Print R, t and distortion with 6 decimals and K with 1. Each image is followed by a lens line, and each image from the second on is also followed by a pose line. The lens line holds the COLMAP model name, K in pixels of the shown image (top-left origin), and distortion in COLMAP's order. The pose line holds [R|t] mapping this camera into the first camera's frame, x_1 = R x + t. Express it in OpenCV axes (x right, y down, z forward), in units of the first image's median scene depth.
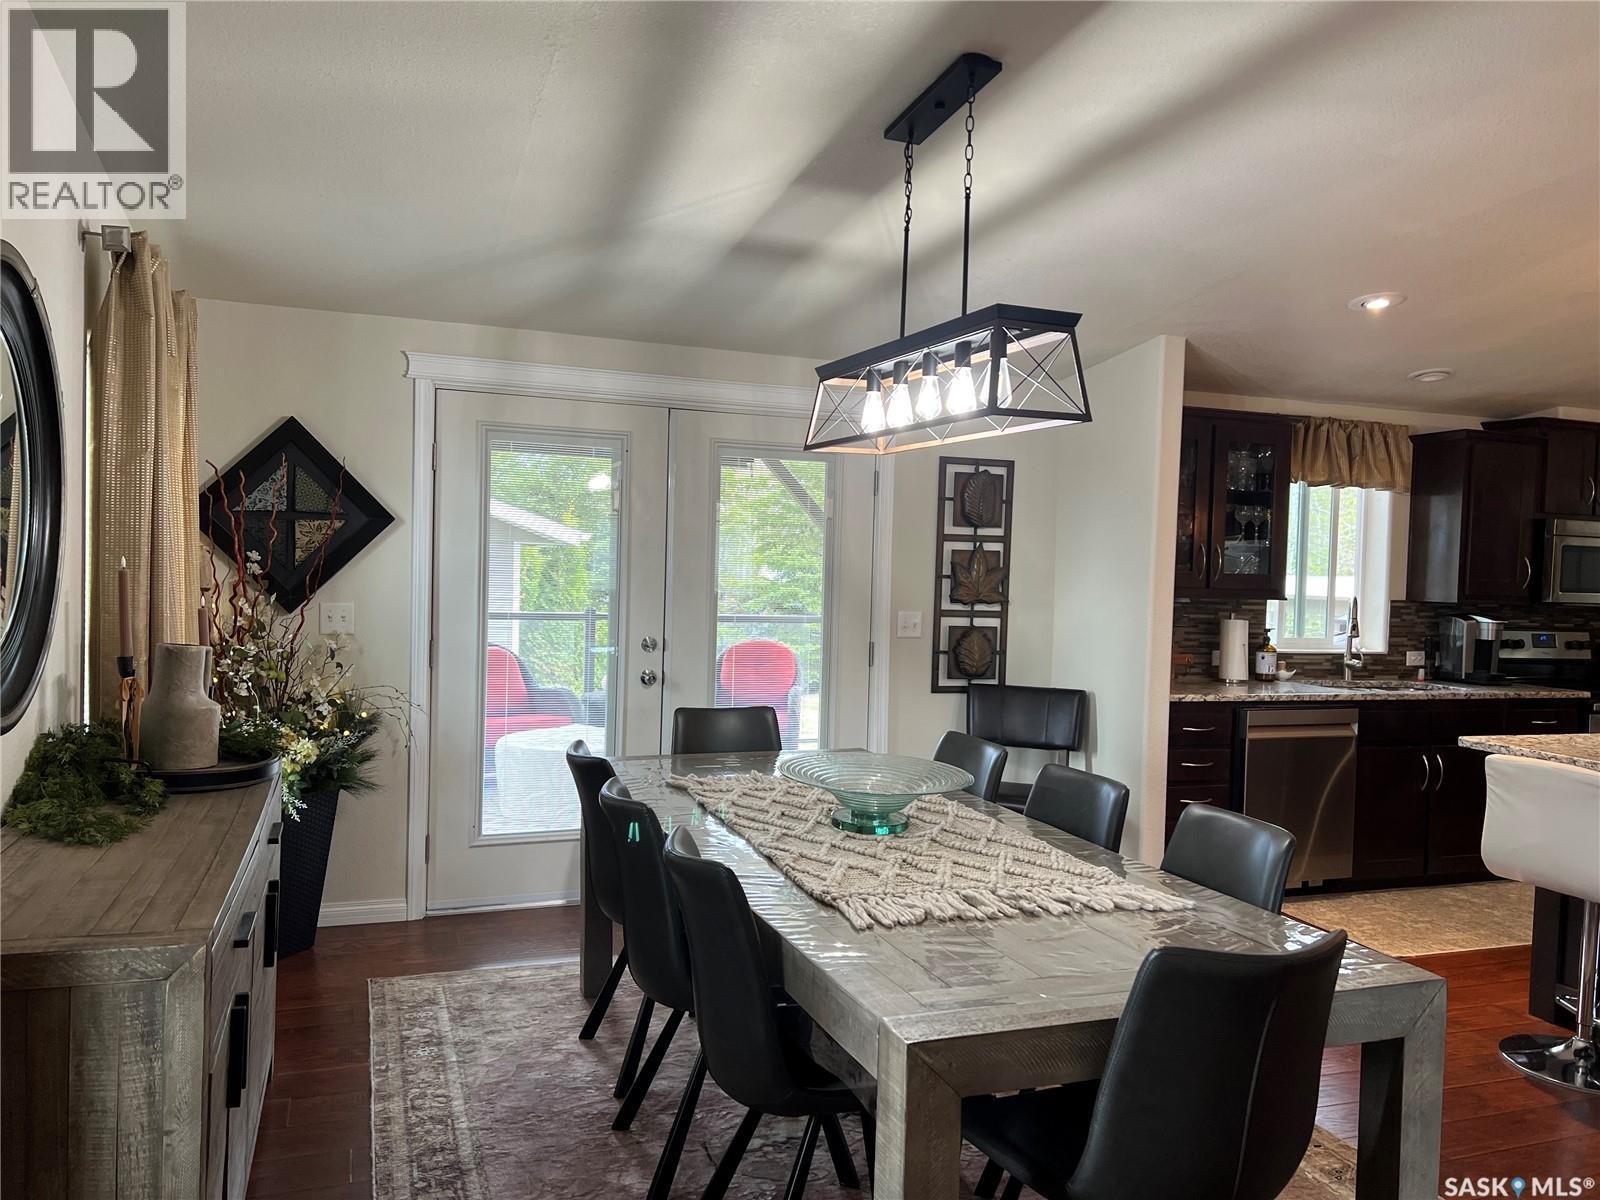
lens RADIAL K [[1181.2, 0, 805.9], [0, 1181.2, 602.3], [0, 0, 1]] dist [0.031009, -0.029224]
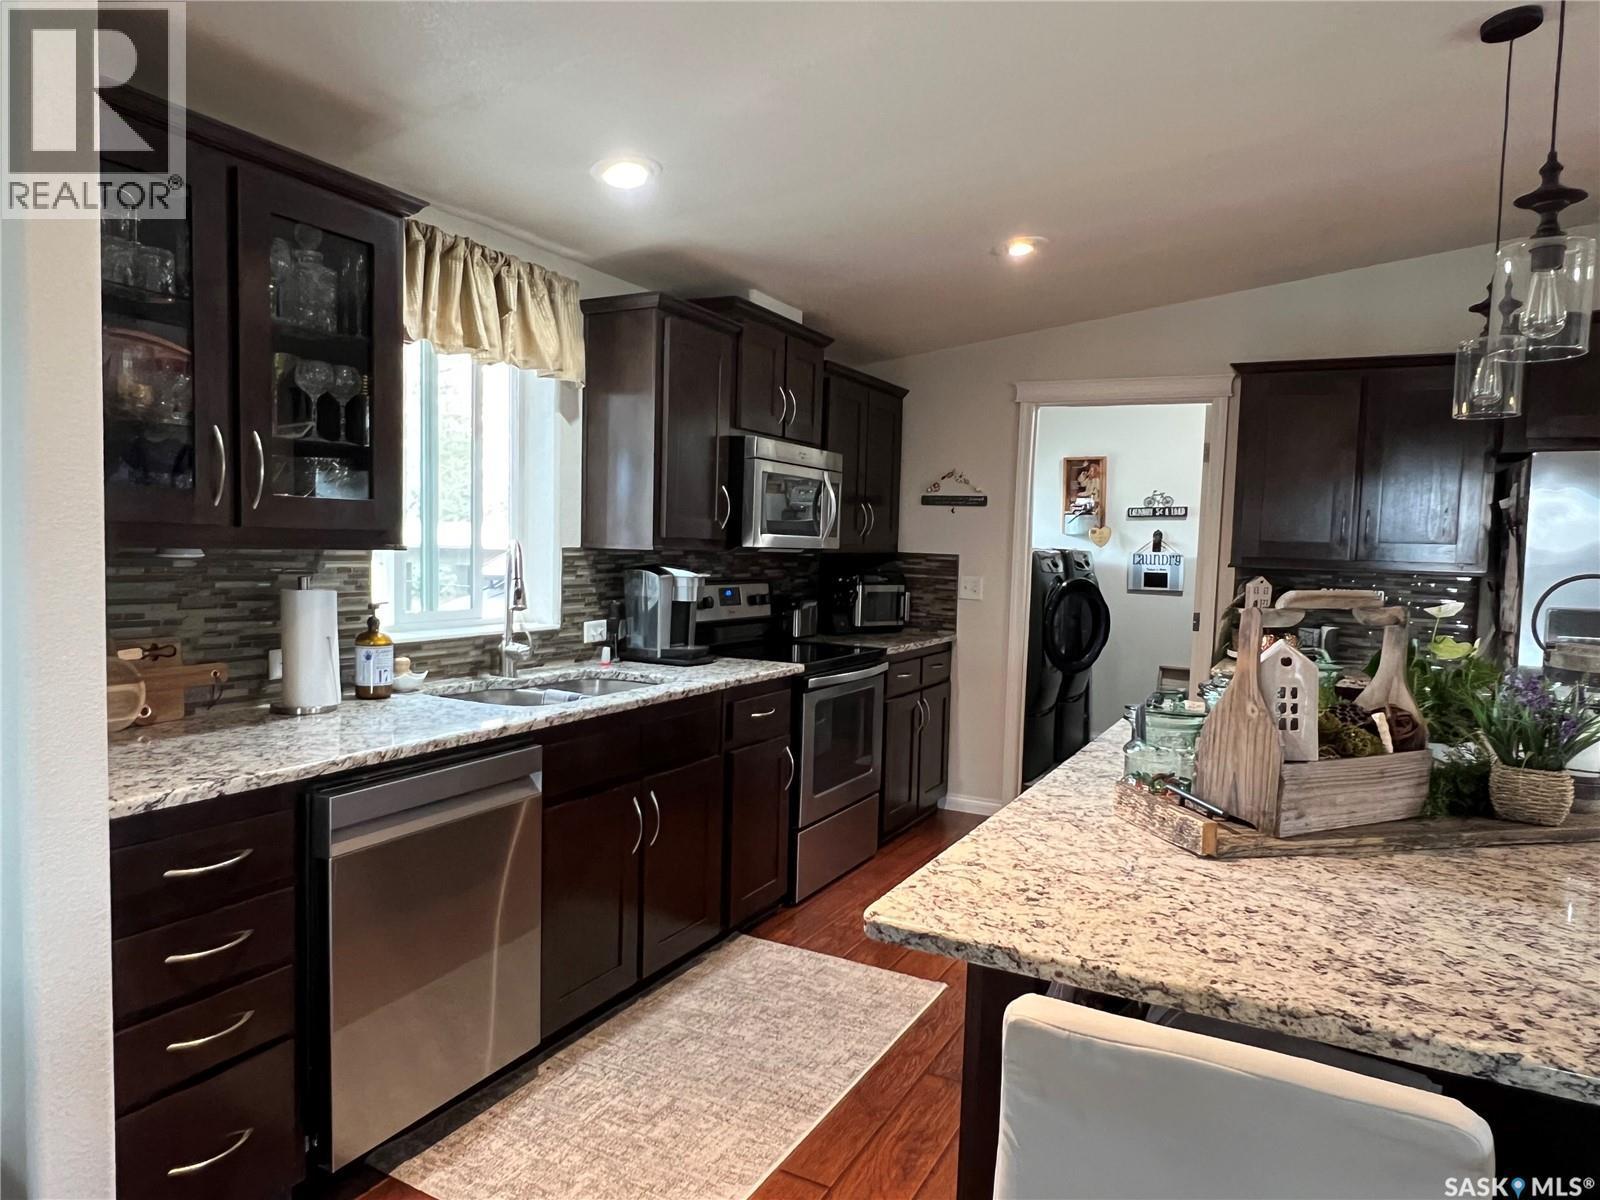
lens RADIAL K [[1021.4, 0, 798.7], [0, 1021.4, 610.3], [0, 0, 1]] dist [-0.010082, -0.000709]
pose [[0.734344, -0.055709, 0.676488, 0.215536], [0.017295, 0.997838, 0.063398, -0.000786], [-0.678557, -0.034856, 0.733720, 0.524470]]
